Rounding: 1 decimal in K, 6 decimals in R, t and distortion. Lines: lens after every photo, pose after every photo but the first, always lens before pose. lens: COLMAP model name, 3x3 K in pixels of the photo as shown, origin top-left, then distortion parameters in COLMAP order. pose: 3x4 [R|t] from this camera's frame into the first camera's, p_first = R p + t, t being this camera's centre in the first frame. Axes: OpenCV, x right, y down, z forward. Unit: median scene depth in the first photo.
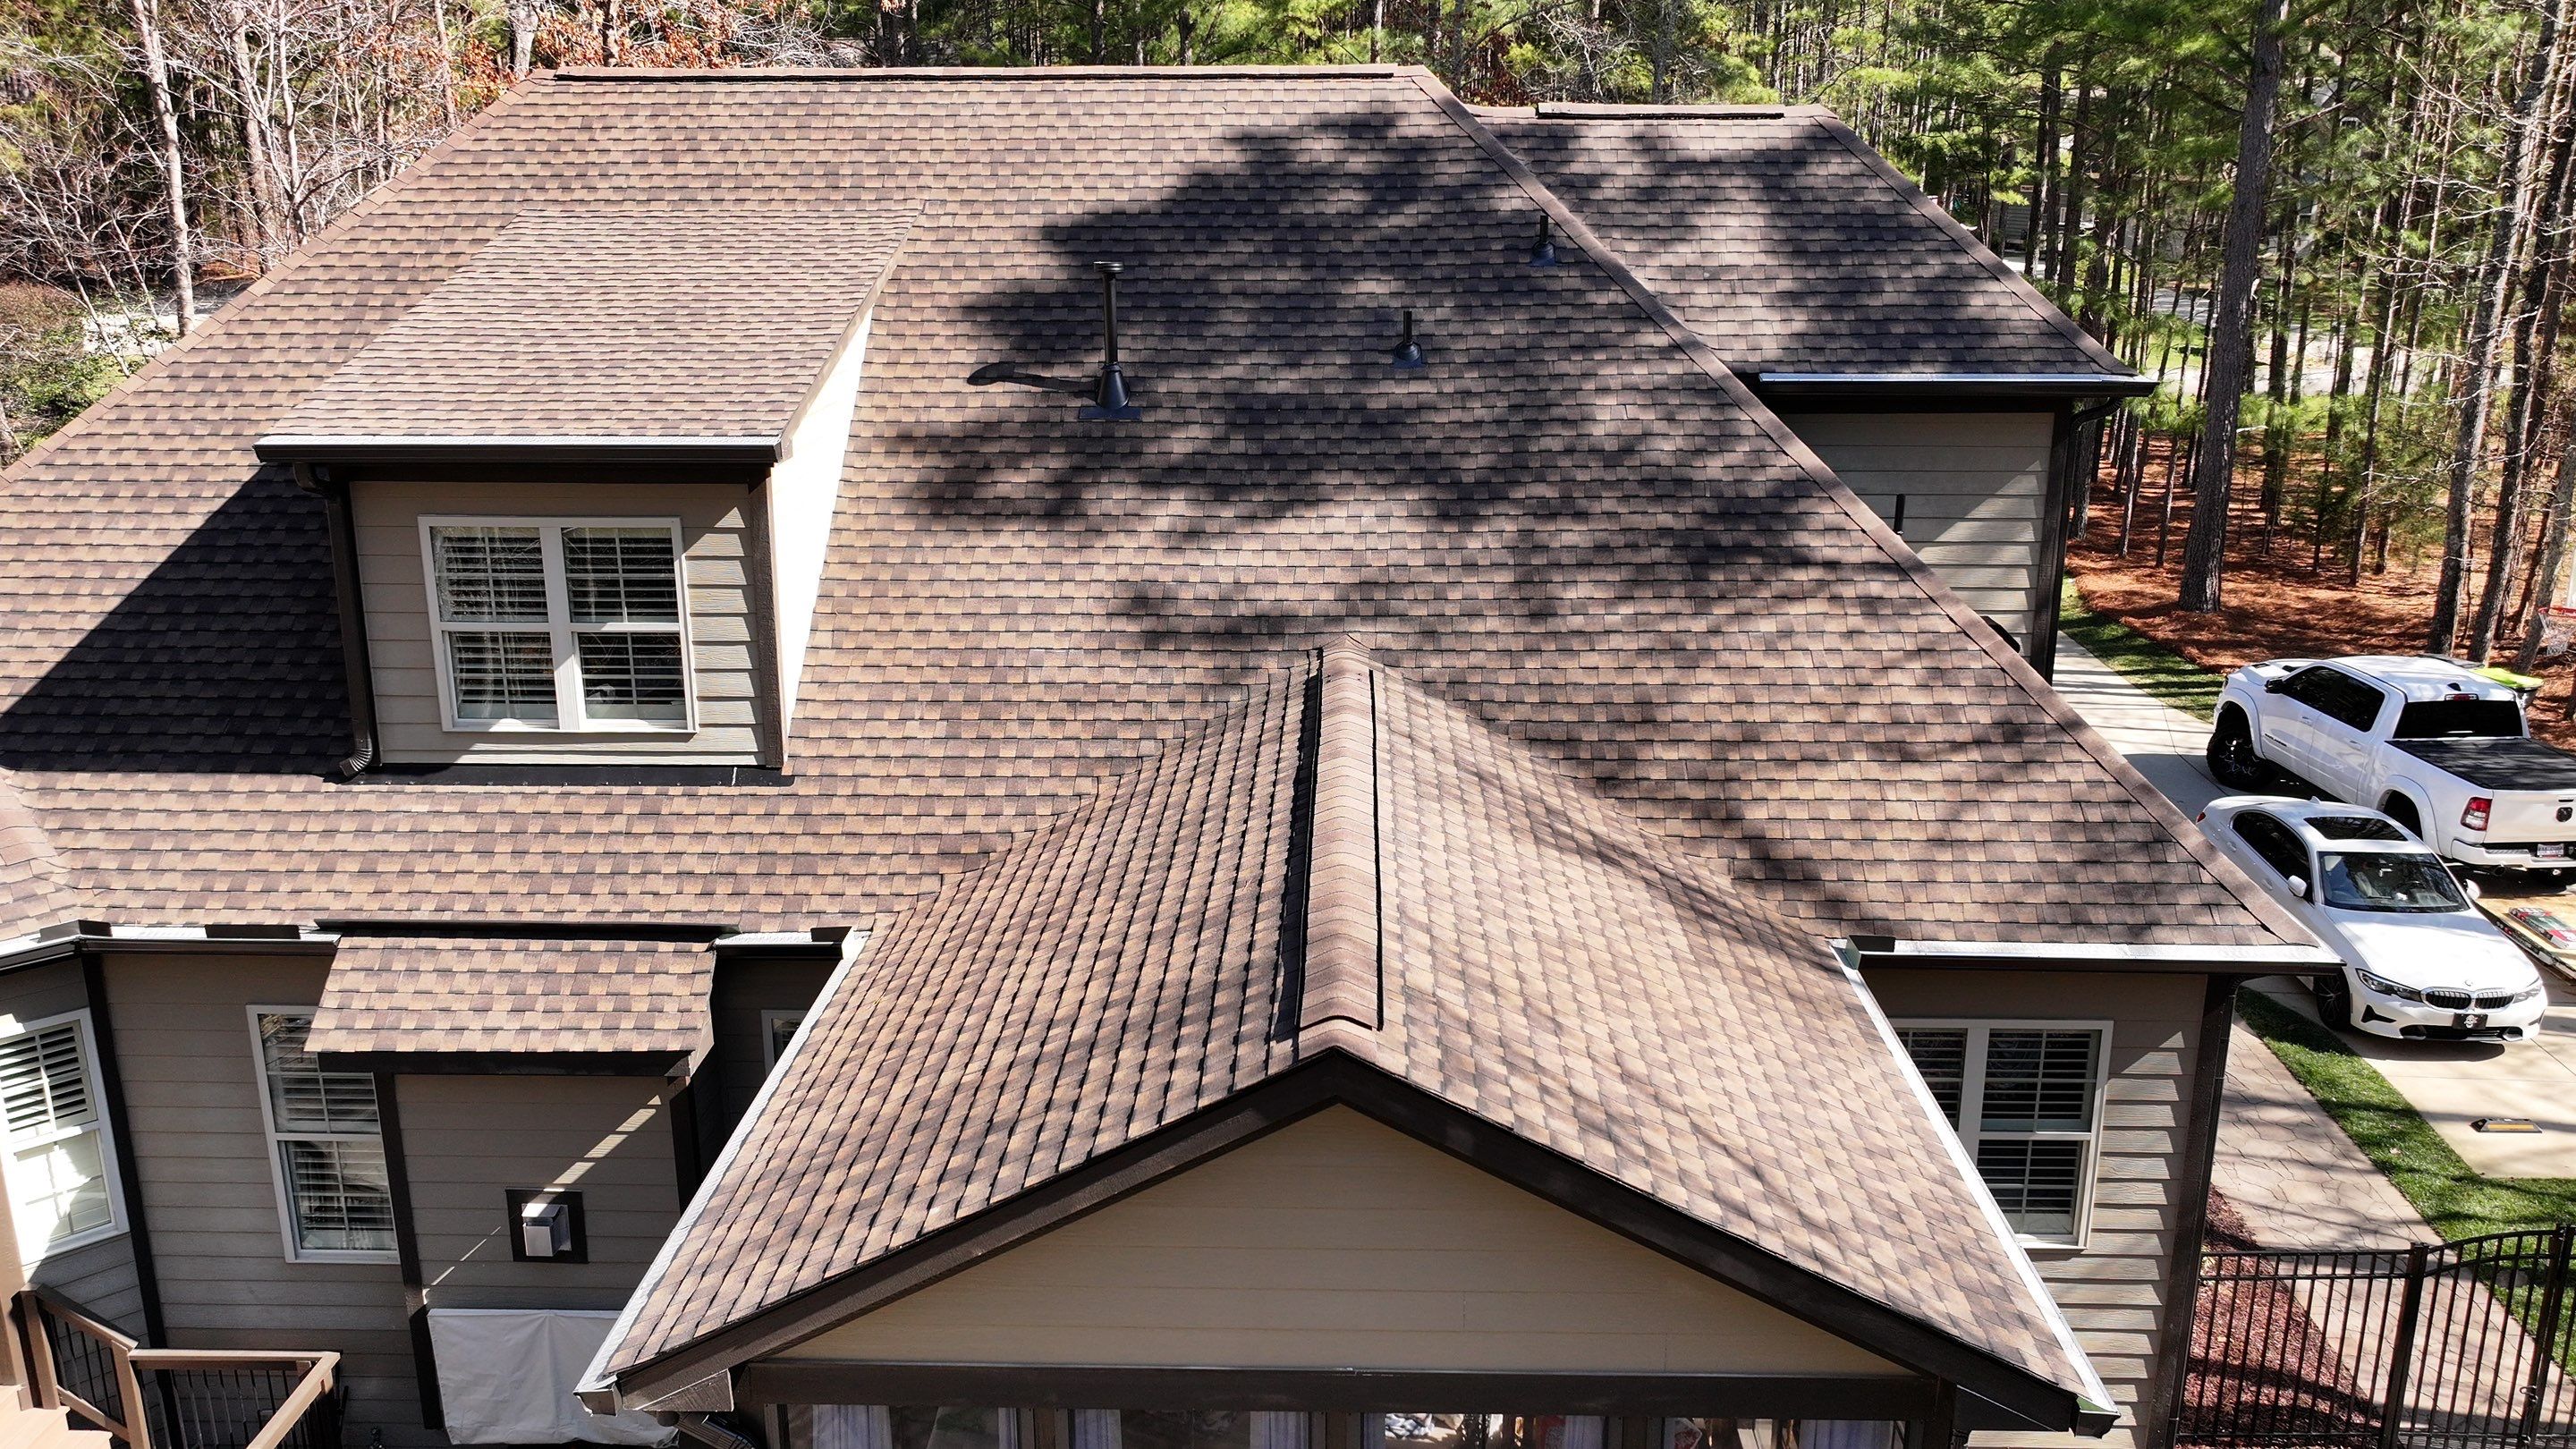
lens RADIAL K [[2061.4, 0, 1298.7], [0, 2061.4, 736.1], [0, 0, 1]] dist [0.007816, 0.000123]
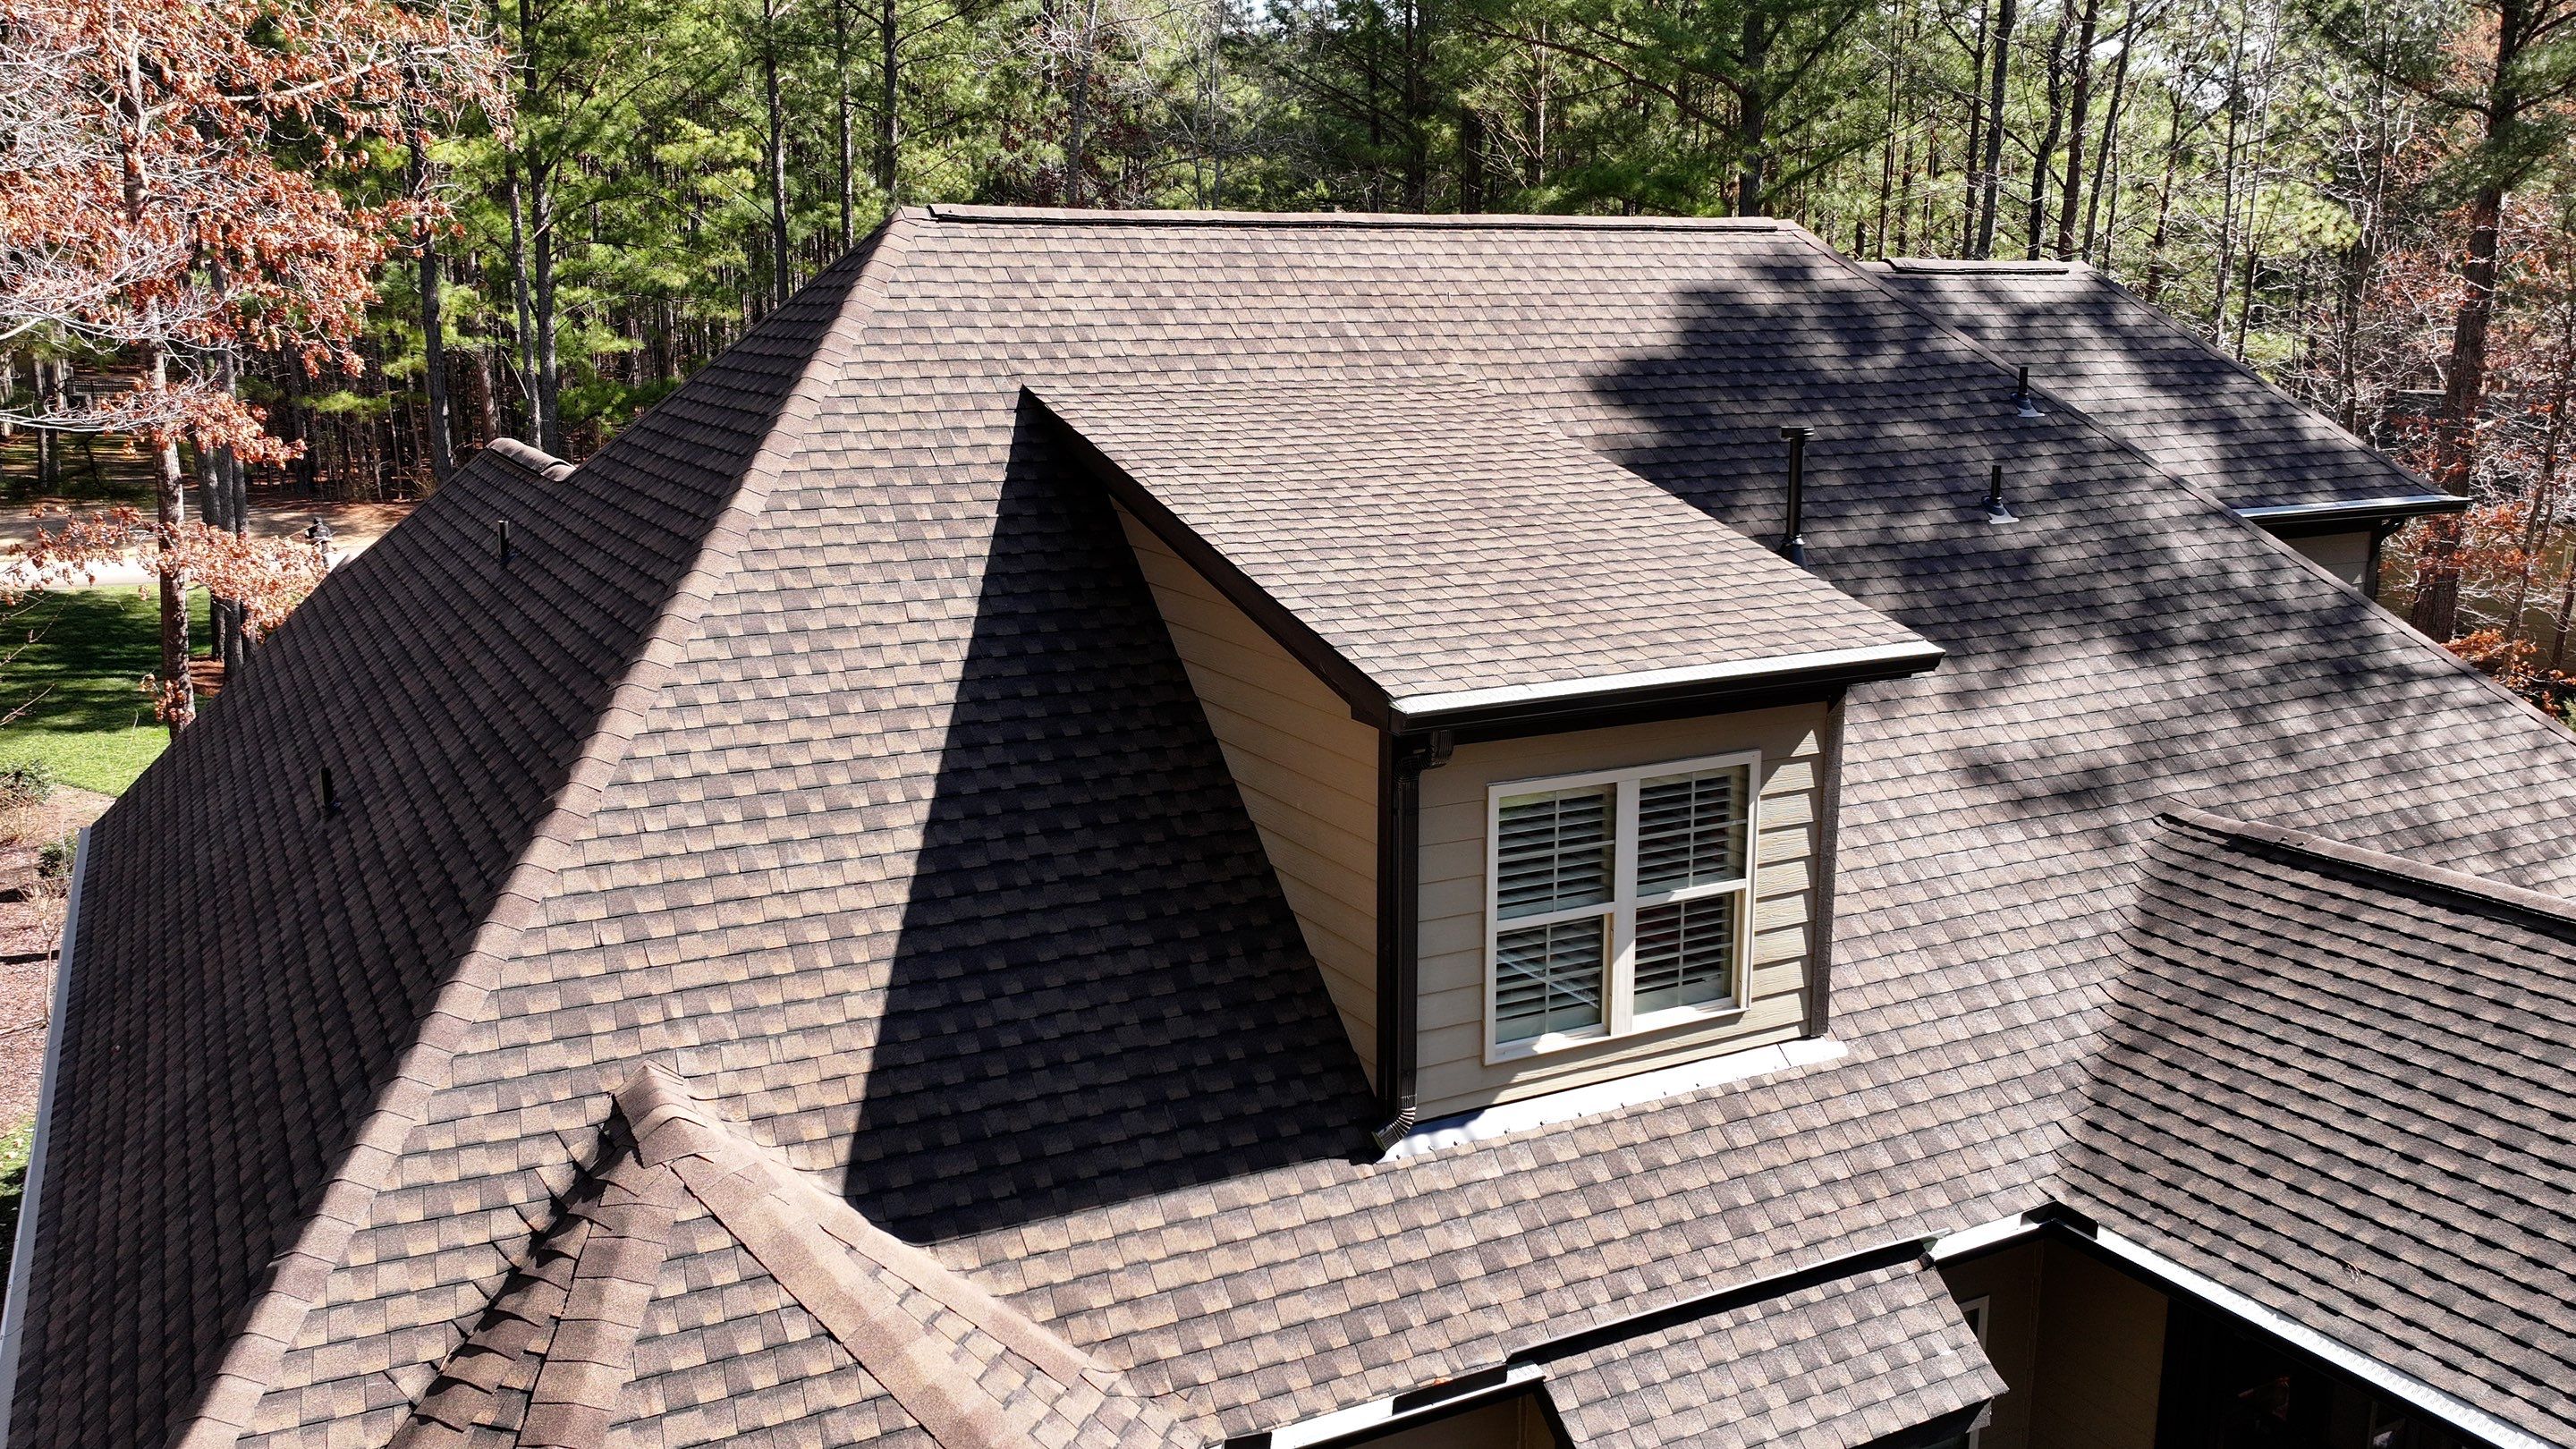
lens RADIAL K [[2061.4, 0, 1278.7], [0, 2061.4, 711.1], [0, 0, 1]] dist [0.007816, 0.000123]
pose [[0.879421, -0.104126, 0.464518, -0.841895], [0.140676, 0.989050, -0.044622, -0.110965], [-0.454785, 0.104588, 0.884439, 0.361316]]
